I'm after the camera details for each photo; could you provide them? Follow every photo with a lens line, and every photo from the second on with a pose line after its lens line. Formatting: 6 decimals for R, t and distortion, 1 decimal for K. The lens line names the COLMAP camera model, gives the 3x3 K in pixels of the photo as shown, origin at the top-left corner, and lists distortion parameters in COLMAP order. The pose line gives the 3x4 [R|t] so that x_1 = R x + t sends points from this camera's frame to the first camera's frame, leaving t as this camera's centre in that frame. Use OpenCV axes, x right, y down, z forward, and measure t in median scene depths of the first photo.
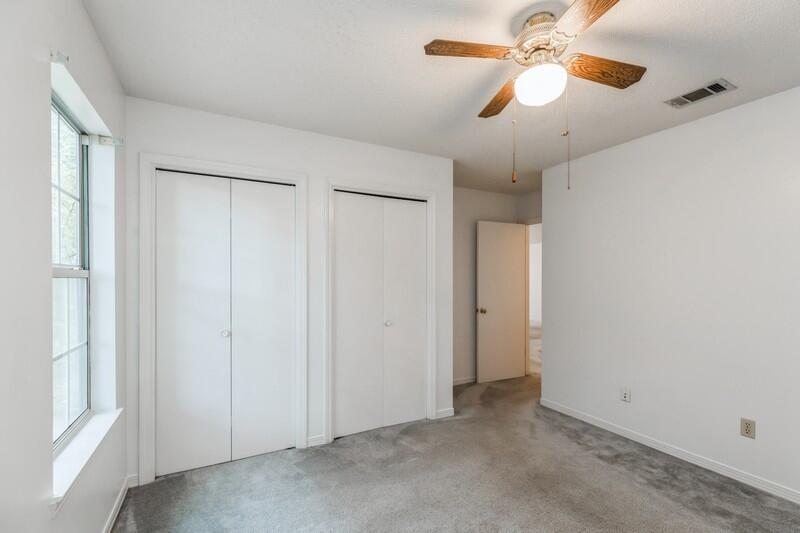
lens RADIAL K [[360.8, 0, 400.7], [0, 360.8, 279.1], [0, 0, 1]] dist [0.002073, 0.000163]
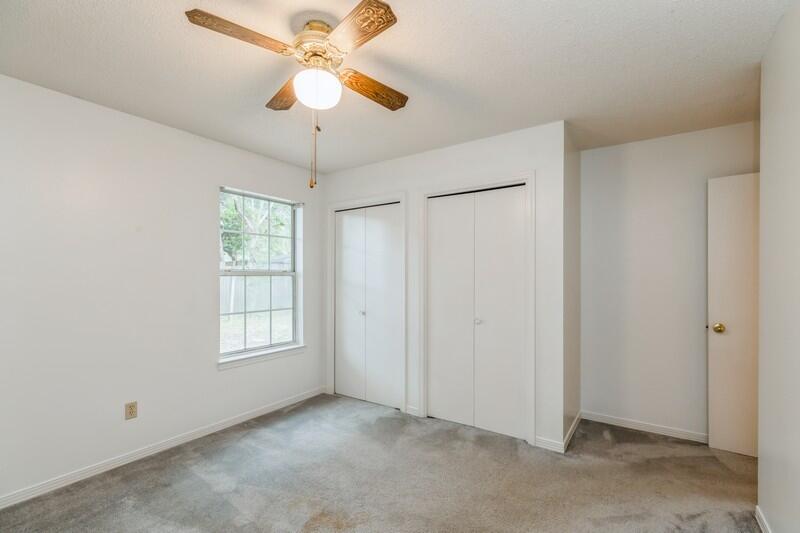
lens RADIAL K [[360.8, 0, 400.7], [0, 360.8, 279.1], [0, 0, 1]] dist [0.002073, 0.000163]
pose [[0.467214, 0.010621, -0.884081, 0.777329], [0.005521, 0.999873, 0.014930, -0.009672], [0.884127, -0.011857, 0.467096, 0.393438]]
